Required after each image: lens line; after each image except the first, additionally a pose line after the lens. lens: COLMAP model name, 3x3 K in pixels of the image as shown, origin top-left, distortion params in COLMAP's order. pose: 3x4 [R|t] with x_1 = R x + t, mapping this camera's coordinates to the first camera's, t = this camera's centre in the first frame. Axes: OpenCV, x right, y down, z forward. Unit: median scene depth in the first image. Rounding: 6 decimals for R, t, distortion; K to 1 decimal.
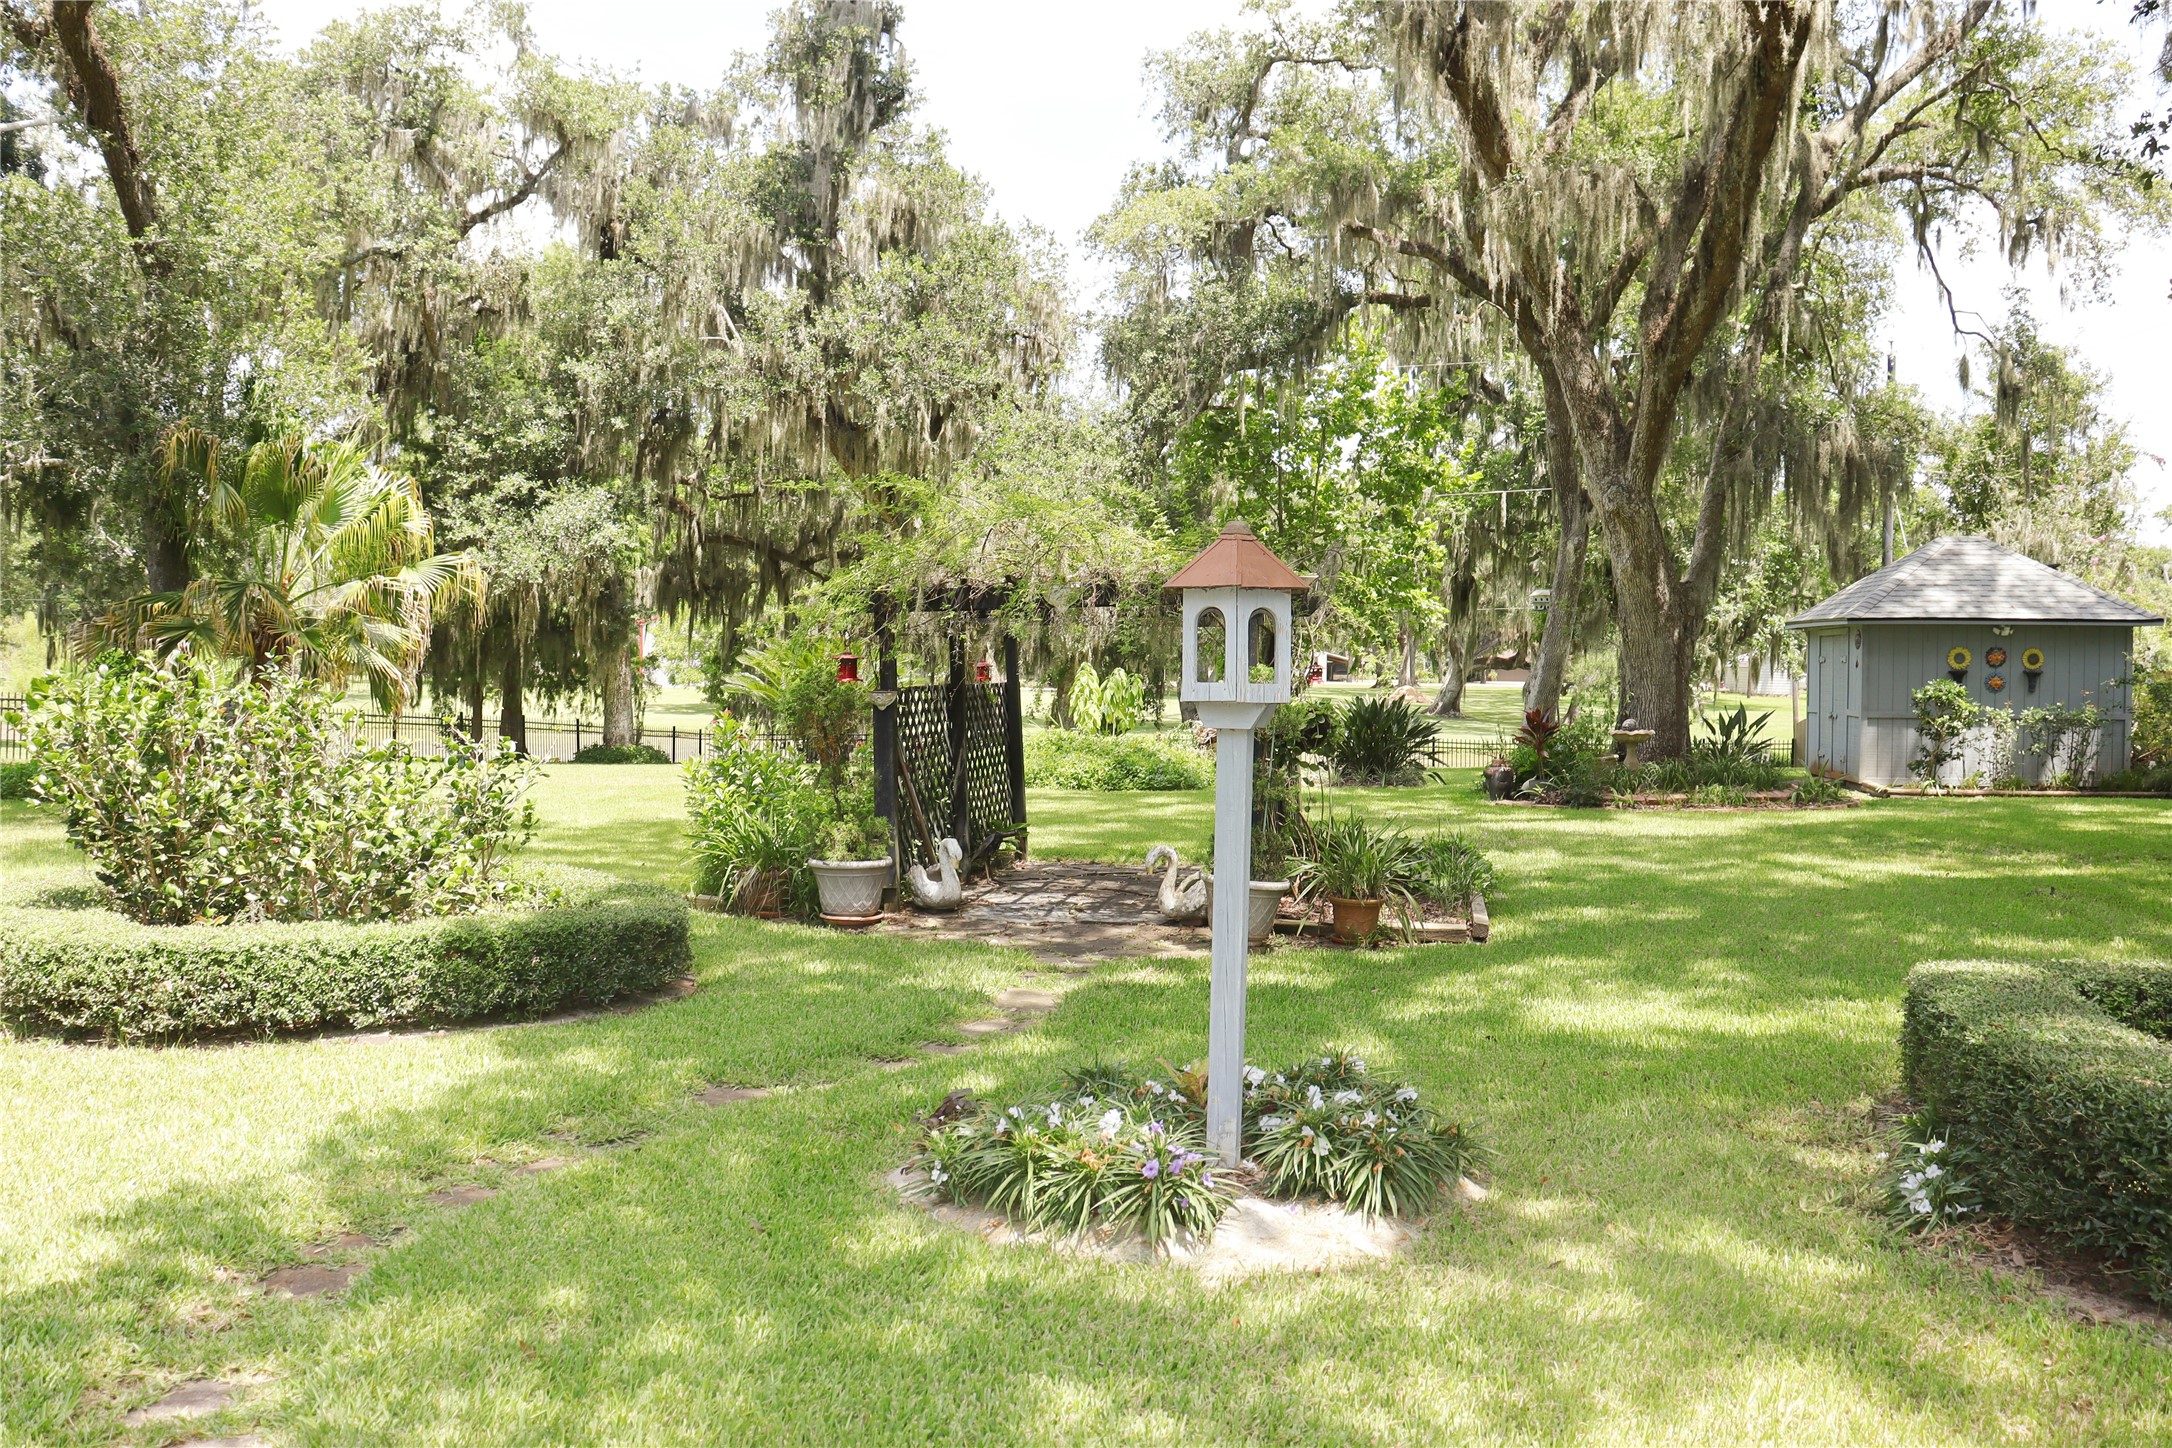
lens RADIAL K [[1909.5, 0, 1086.0], [0, 1909.5, 724.0], [0, 0, 1]] dist [-0.012910, -0.002223]
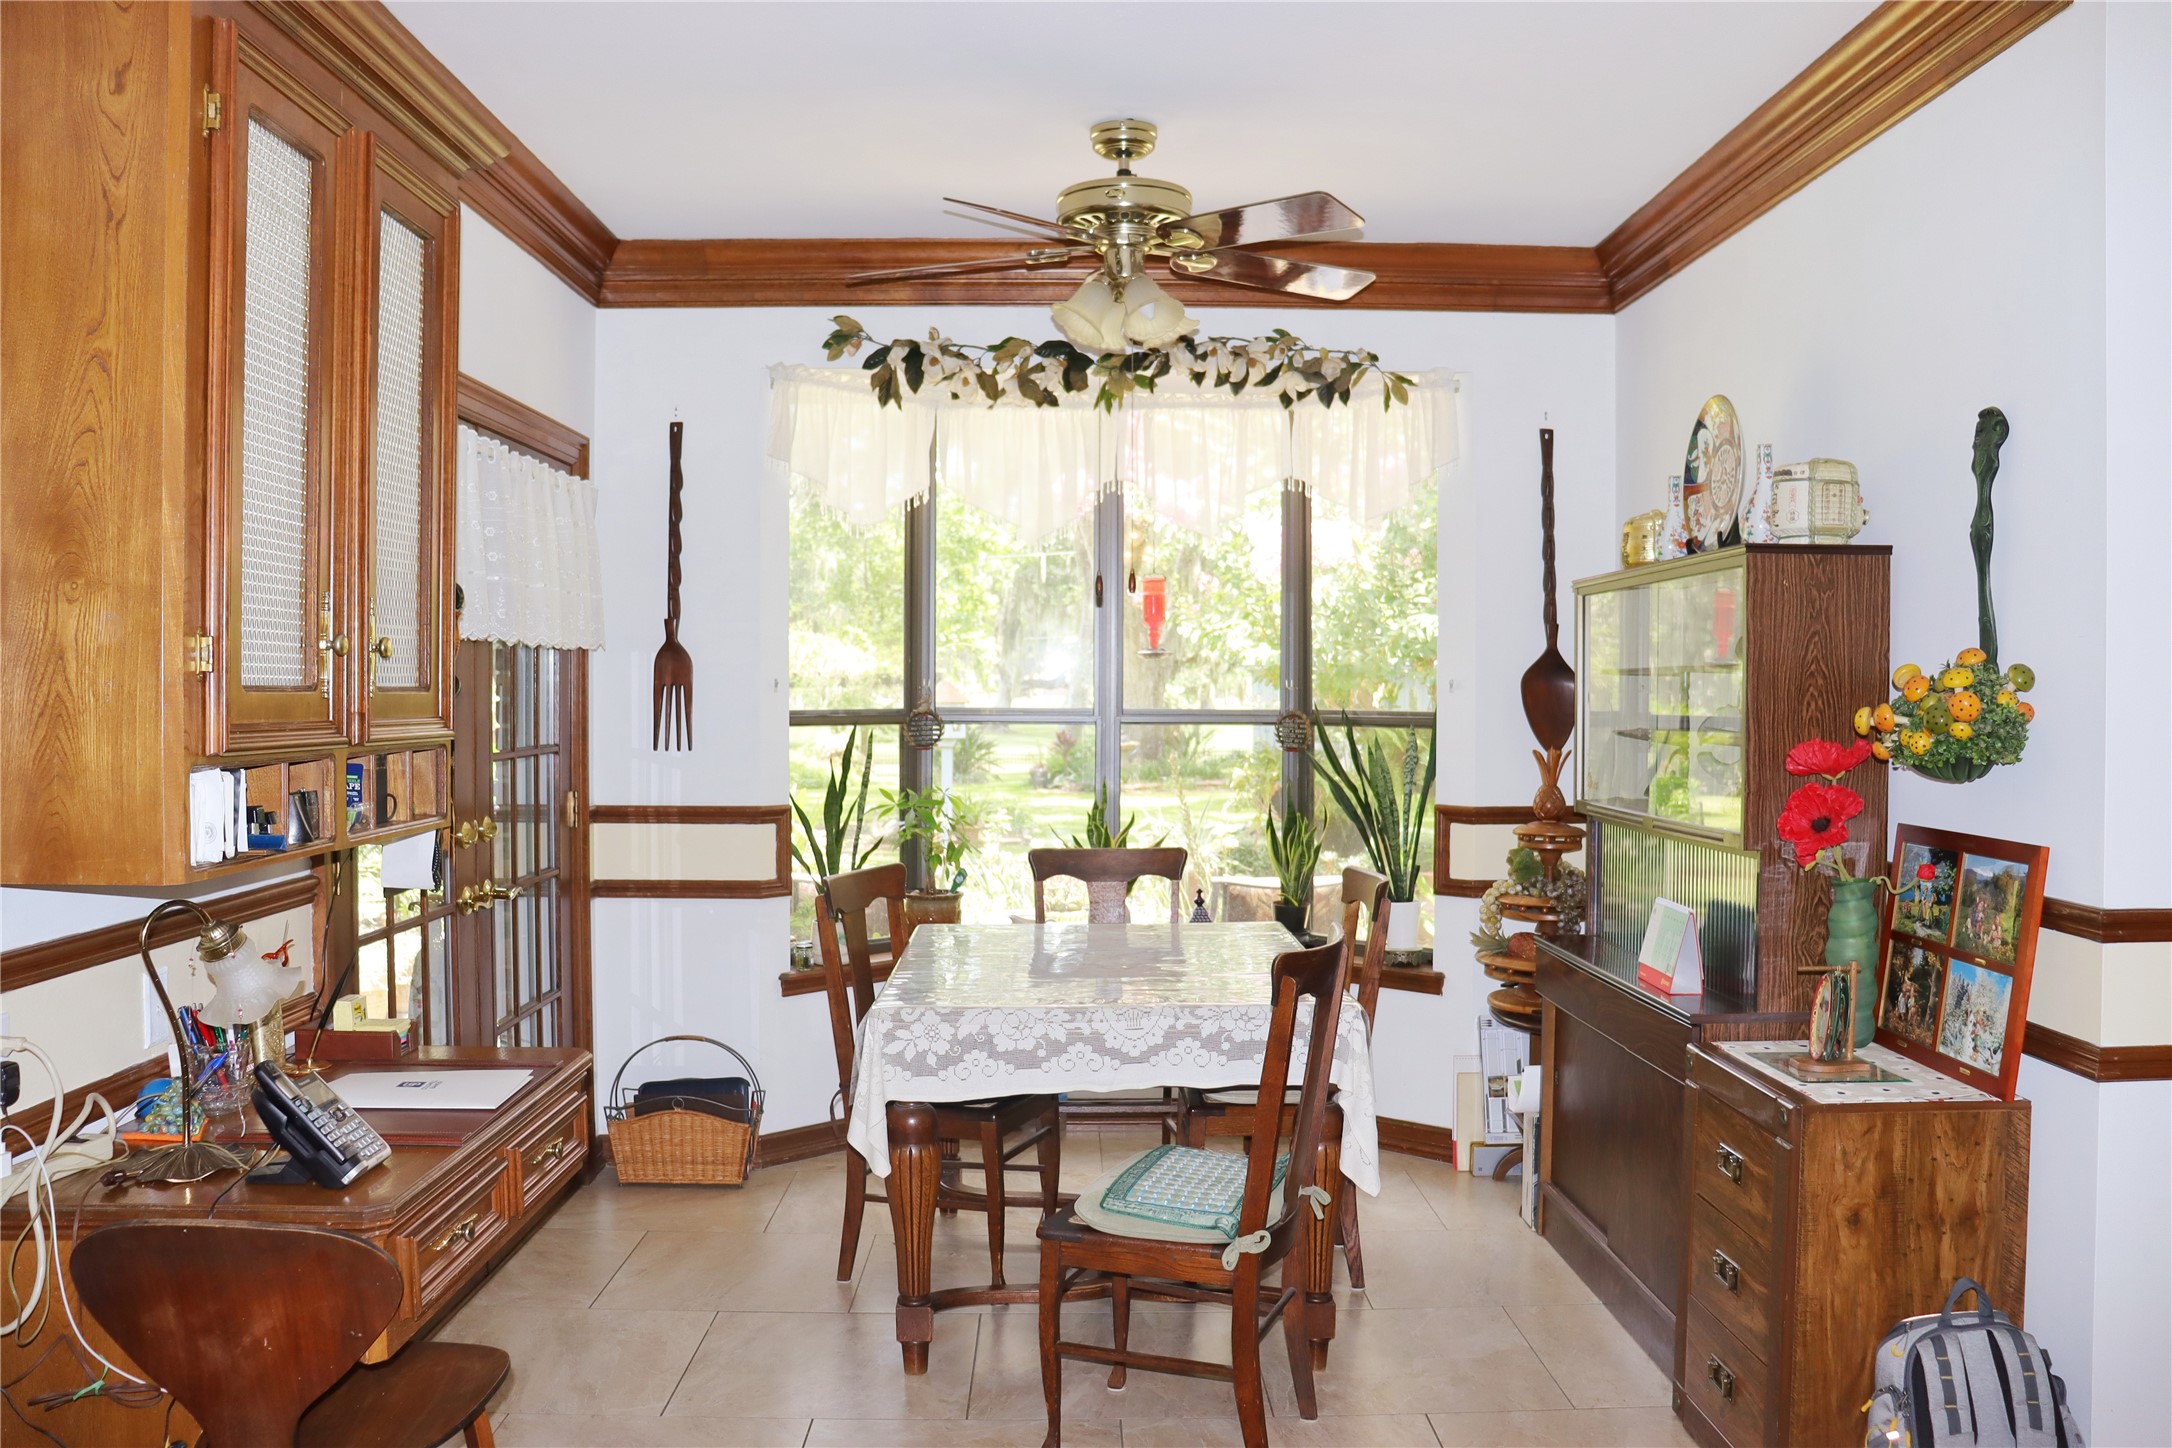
lens RADIAL K [[1909.5, 0, 1086.0], [0, 1909.5, 724.0], [0, 0, 1]] dist [-0.012910, -0.002223]
pose [[0.972558, -0.016478, 0.232075, -0.048042], [0.018593, 0.999803, -0.006933, -0.000785], [-0.231915, 0.011057, 0.972673, -0.235217]]
